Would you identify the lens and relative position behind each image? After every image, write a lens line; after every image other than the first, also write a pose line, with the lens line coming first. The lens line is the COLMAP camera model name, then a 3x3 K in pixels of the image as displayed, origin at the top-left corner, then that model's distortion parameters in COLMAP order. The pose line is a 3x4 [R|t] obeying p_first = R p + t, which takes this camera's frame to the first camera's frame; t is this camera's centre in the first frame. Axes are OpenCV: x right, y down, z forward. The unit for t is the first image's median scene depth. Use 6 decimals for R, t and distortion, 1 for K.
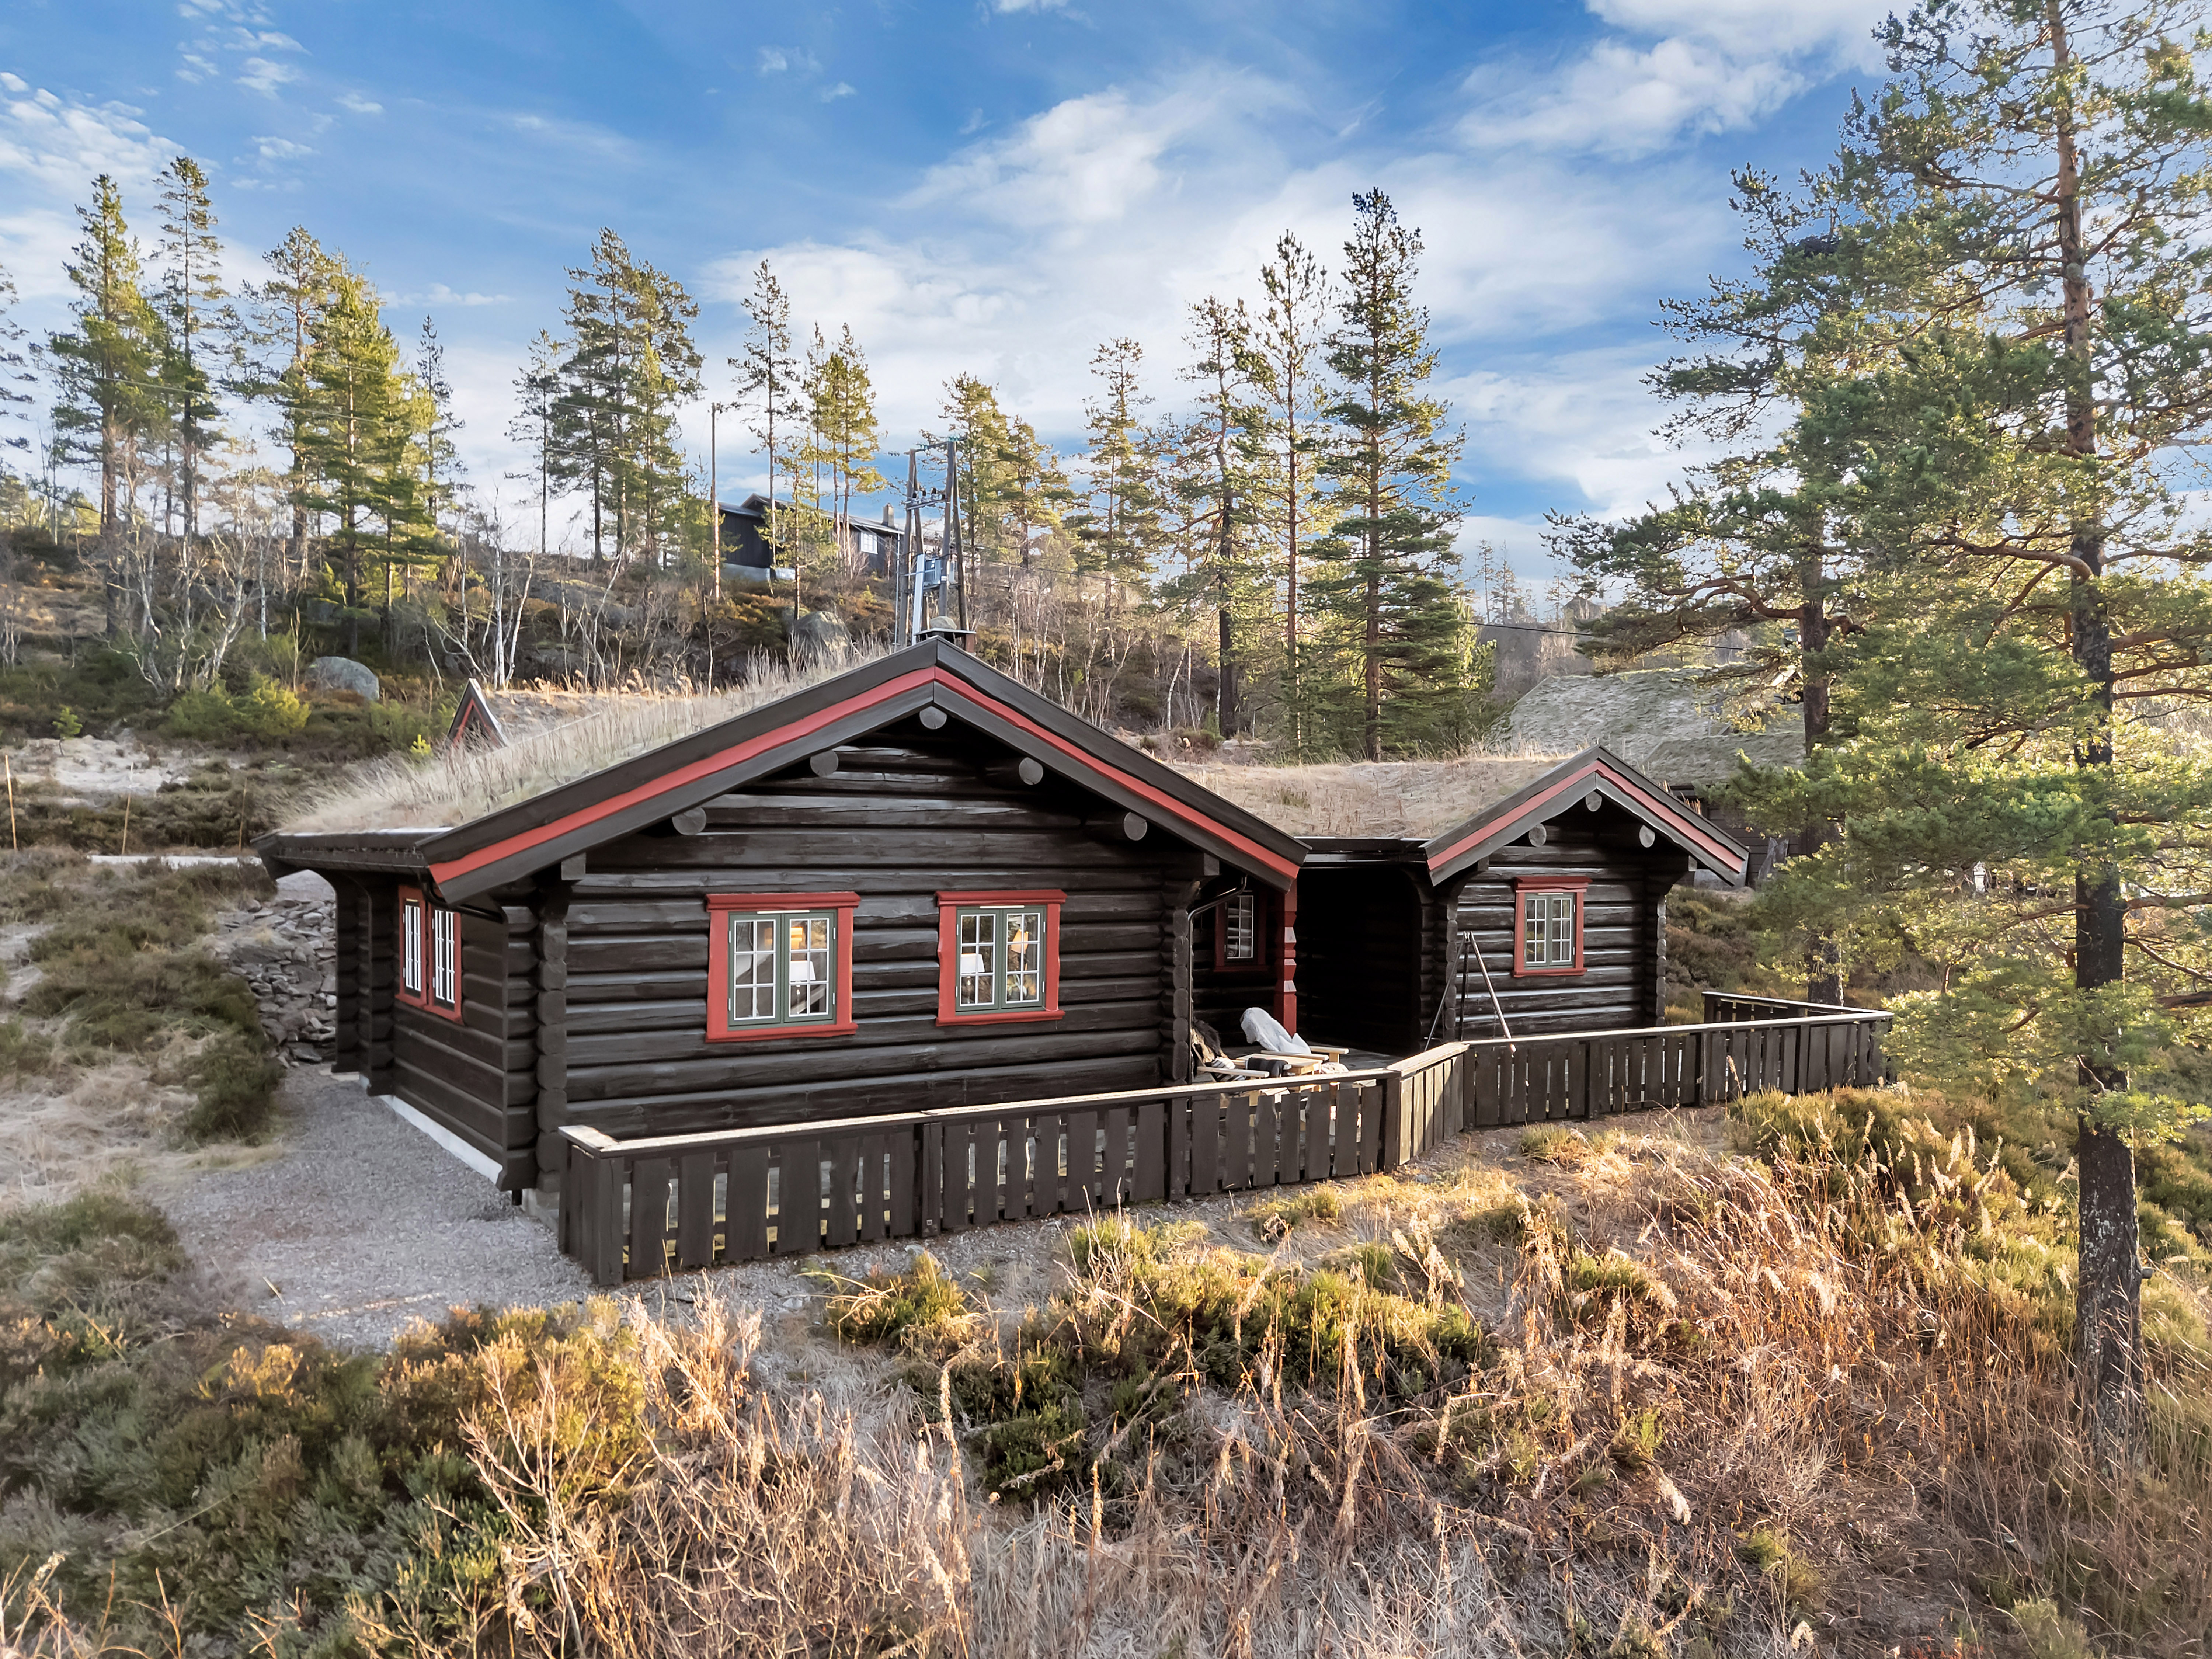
lens RADIAL K [[1560.8, 0, 1106.2], [0, 1560.8, 874.8], [0, 0, 1]] dist [0.029032, -0.000131]
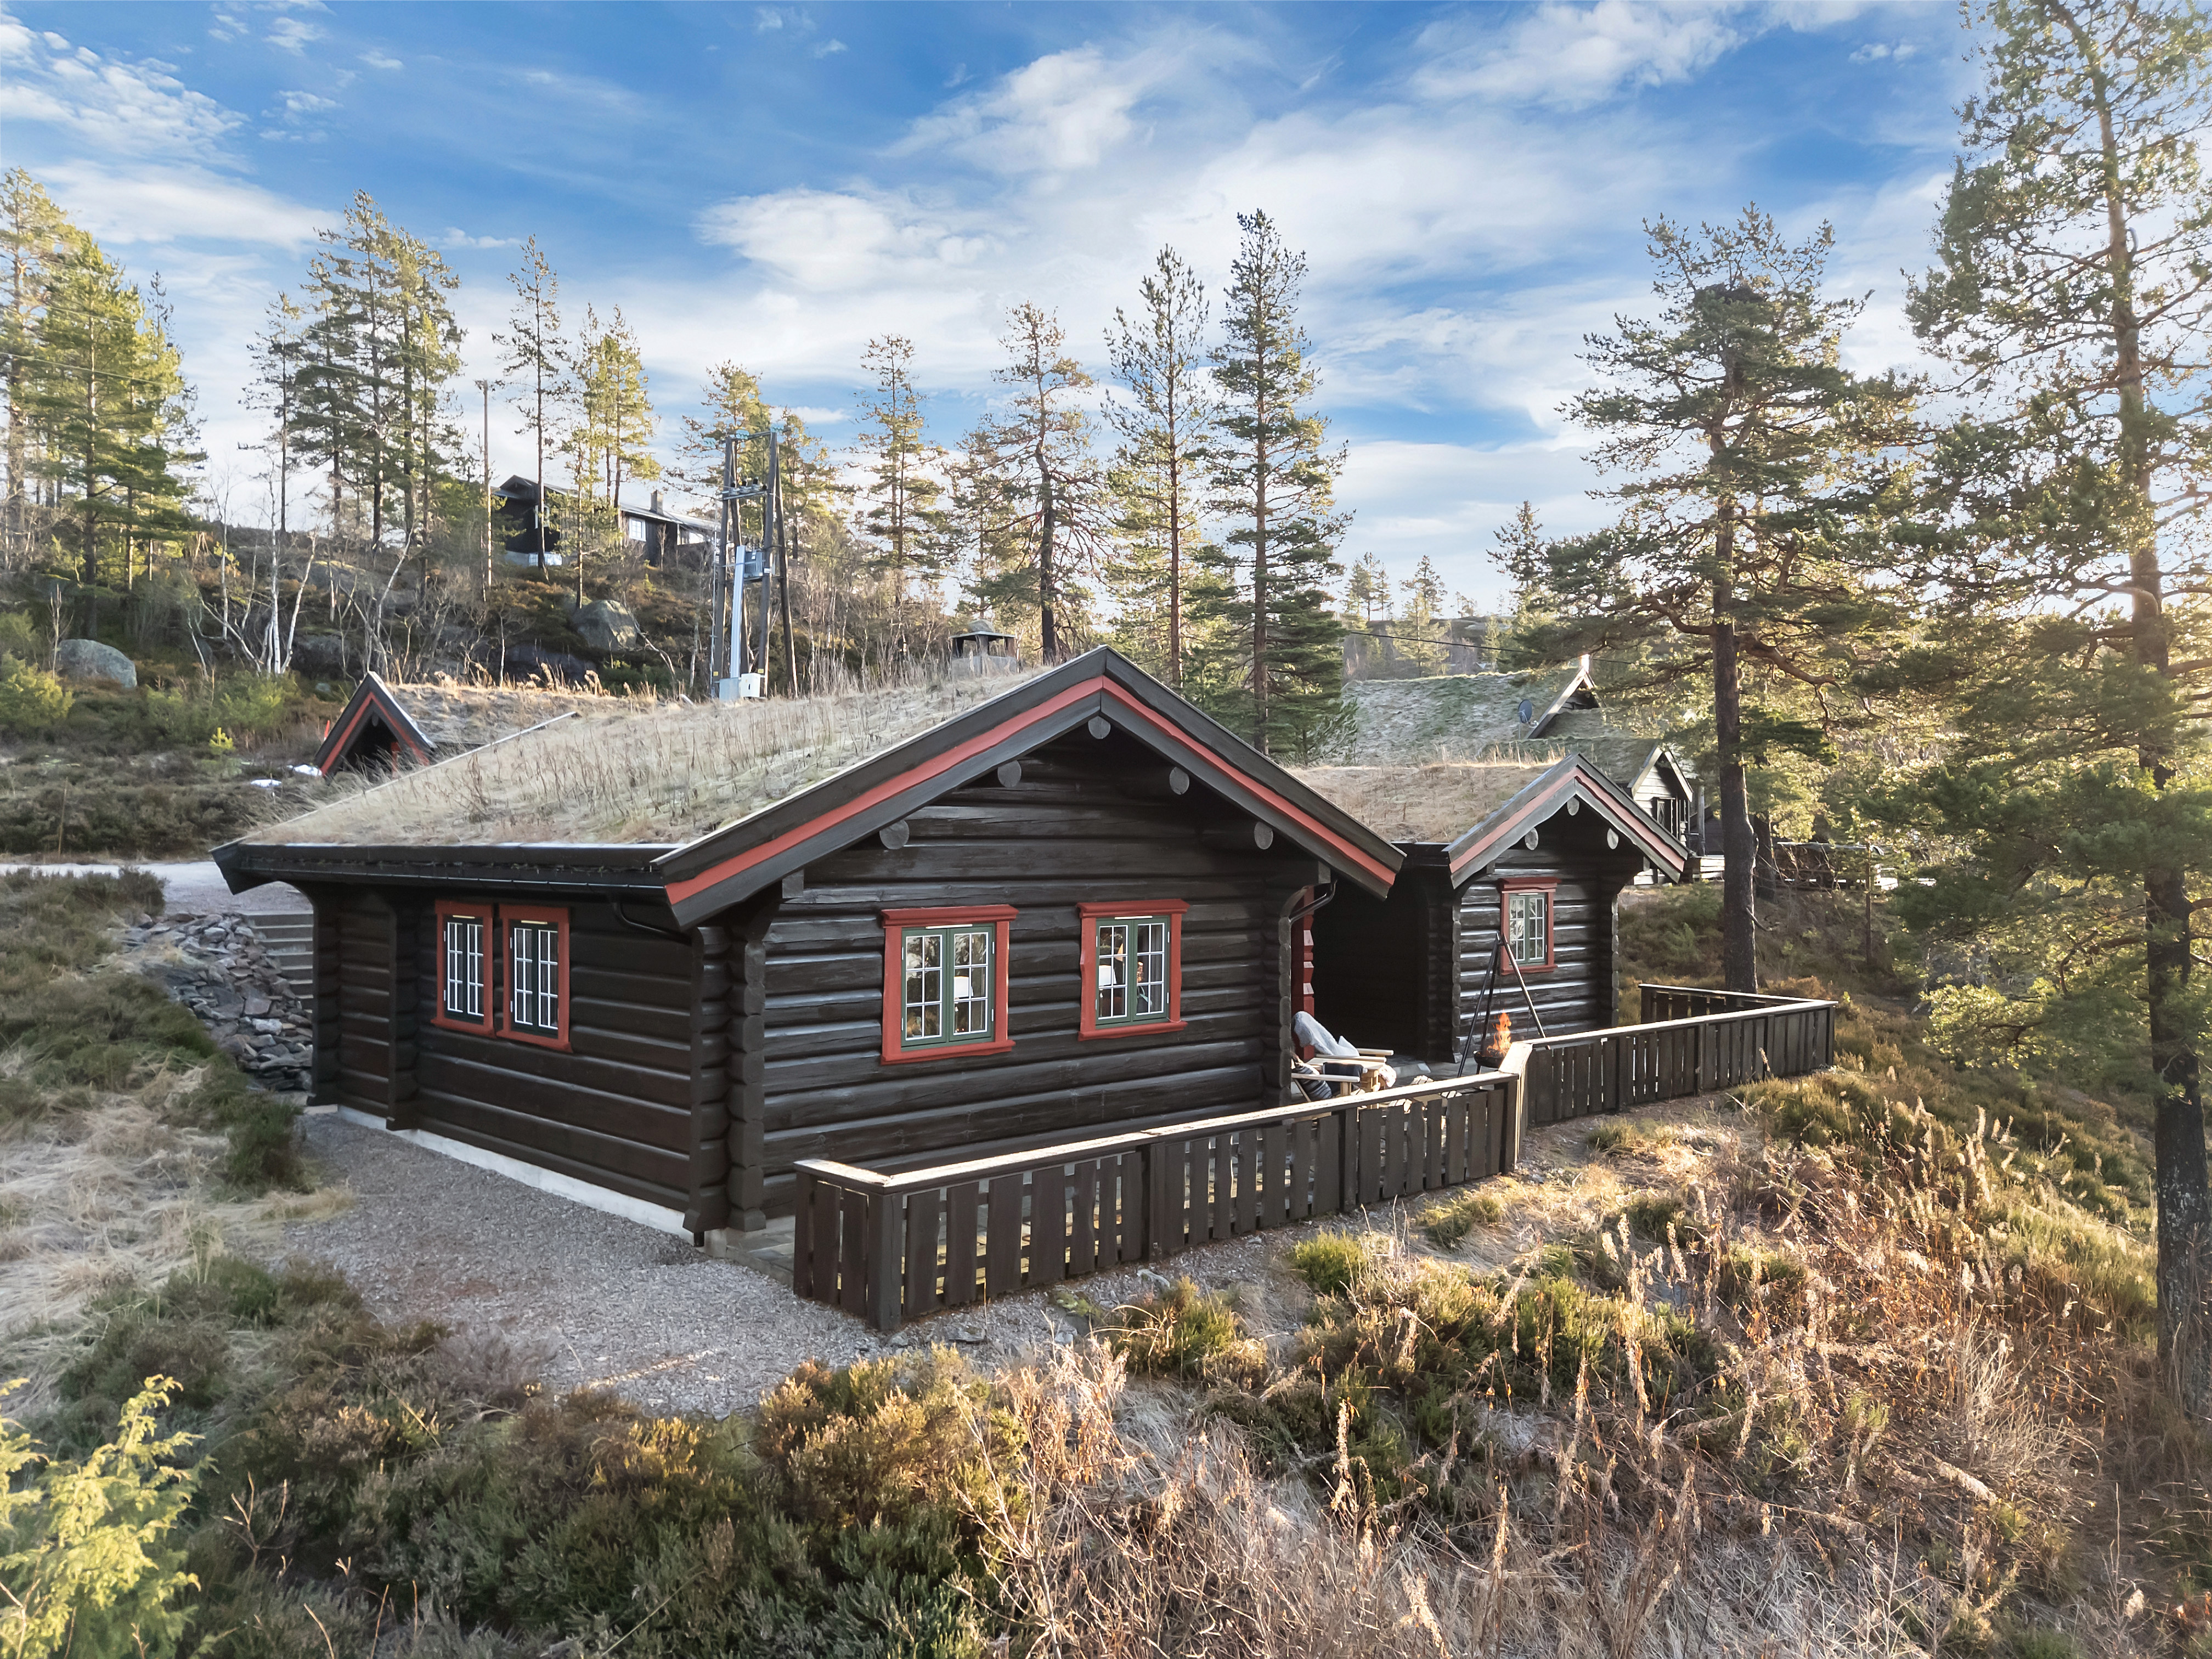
lens RADIAL K [[1551.7, 0, 1106.0], [0, 1551.7, 829.5], [0, 0, 1]] dist [0.034858, -0.009231]
pose [[0.985554, -0.002451, 0.169345, -0.151116], [0.006696, 0.999677, -0.024501, -0.006639], [-0.169231, 0.025281, 0.985252, 0.020323]]
